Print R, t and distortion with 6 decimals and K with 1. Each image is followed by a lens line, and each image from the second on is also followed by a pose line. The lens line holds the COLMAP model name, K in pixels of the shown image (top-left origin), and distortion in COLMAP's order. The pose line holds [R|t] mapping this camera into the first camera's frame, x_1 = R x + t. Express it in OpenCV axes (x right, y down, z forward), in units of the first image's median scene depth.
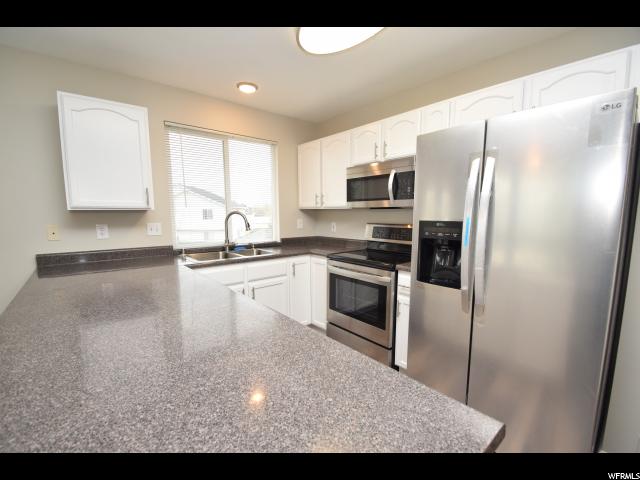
lens RADIAL K [[279.5, 0, 319.5], [0, 279.5, 245.5], [0, 0, 1]] dist [-0.018329, -0.001087]
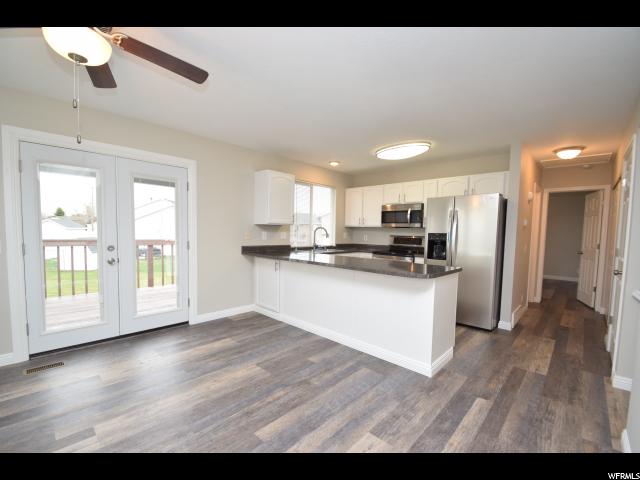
lens RADIAL K [[279.5, 0, 317.6], [0, 279.5, 243.7], [0, 0, 1]] dist [-0.018329, -0.001087]
pose [[0.994686, 0.018131, 0.101347, -0.538596], [-0.011036, 0.997477, -0.070133, 0.117639], [-0.102362, 0.068642, 0.992376, -0.822481]]
